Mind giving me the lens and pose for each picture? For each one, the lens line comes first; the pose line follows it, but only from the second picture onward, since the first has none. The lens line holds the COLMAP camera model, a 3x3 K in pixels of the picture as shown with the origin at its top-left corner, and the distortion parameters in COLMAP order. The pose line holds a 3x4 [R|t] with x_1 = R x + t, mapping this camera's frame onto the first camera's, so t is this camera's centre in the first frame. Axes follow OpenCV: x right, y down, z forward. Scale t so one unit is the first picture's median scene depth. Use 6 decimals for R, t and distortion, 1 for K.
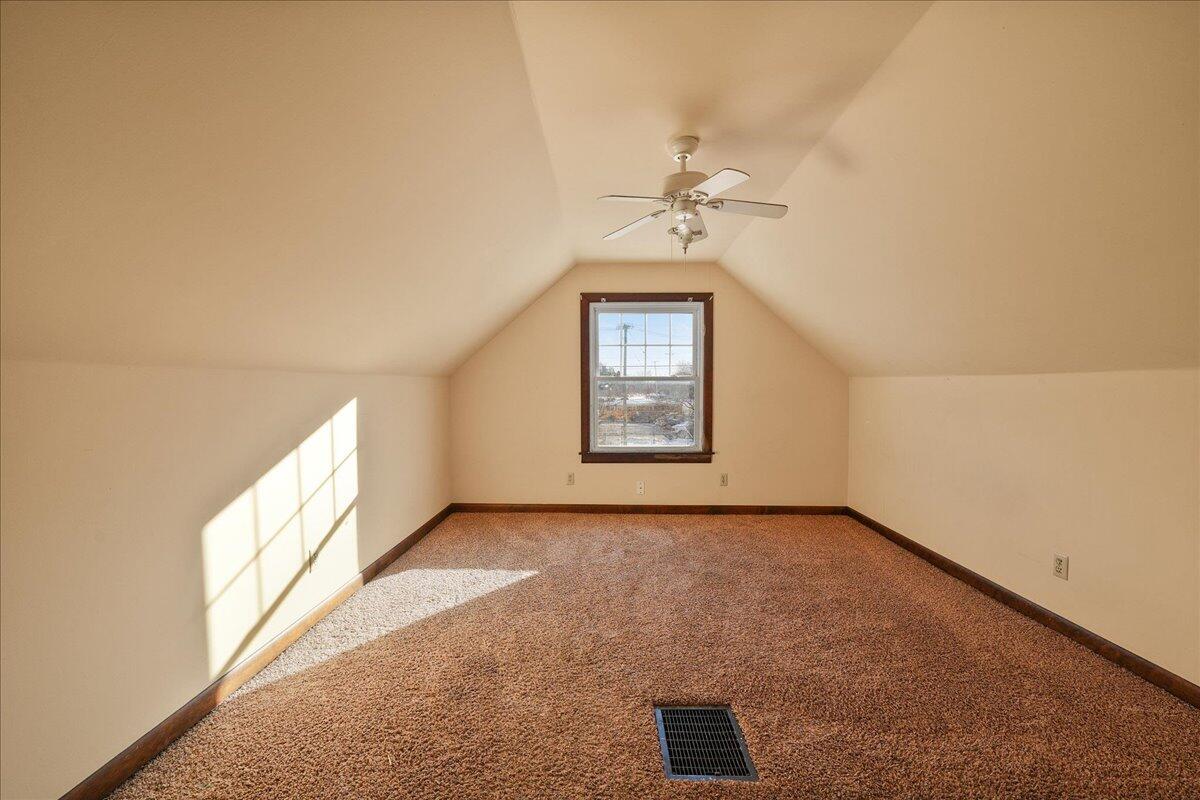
lens RADIAL K [[452.9, 0, 600.0], [0, 452.9, 400.0], [0, 0, 1]] dist [0.000302, 0.000069]
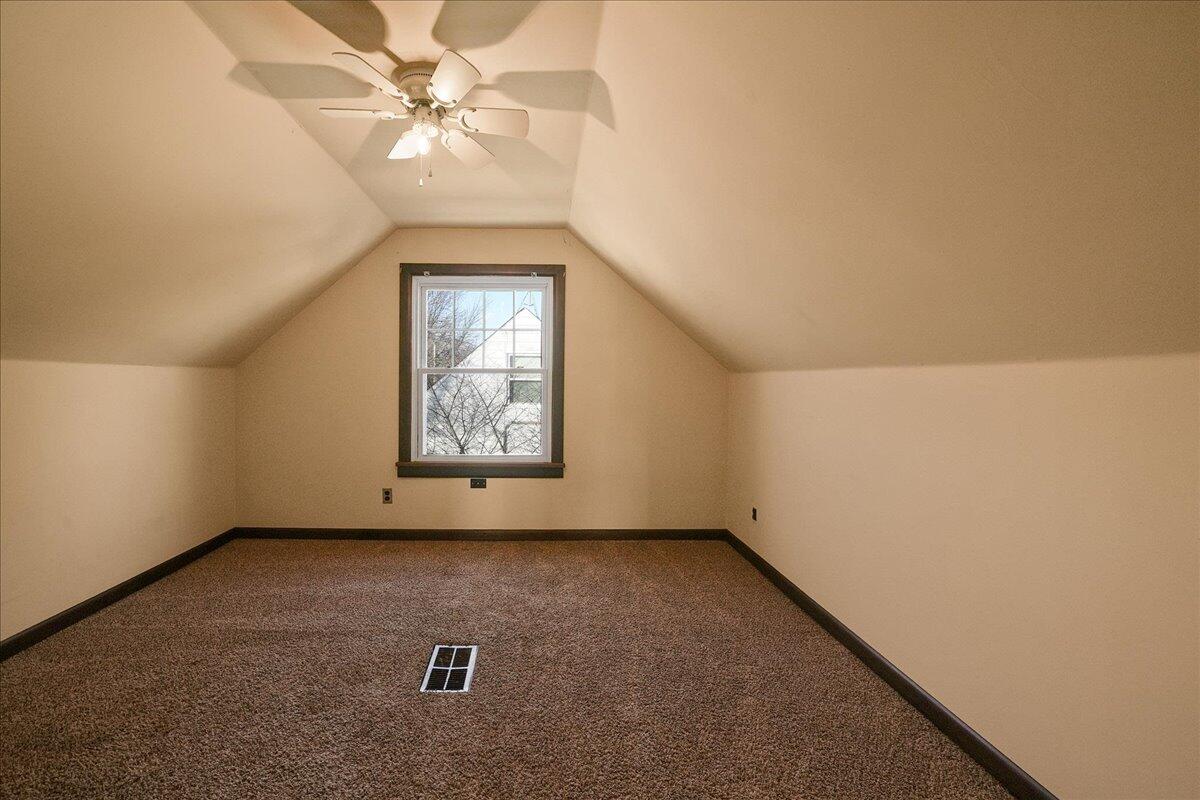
lens RADIAL K [[565.1, 0, 600.0], [0, 565.1, 400.0], [0, 0, 1]] dist [0.002907, 0.000450]
pose [[0.999402, 0.003616, 0.034380, 0.277853], [-0.003651, 0.999993, 0.000971, 0.002060], [-0.034376, -0.001096, 0.999408, -0.009609]]
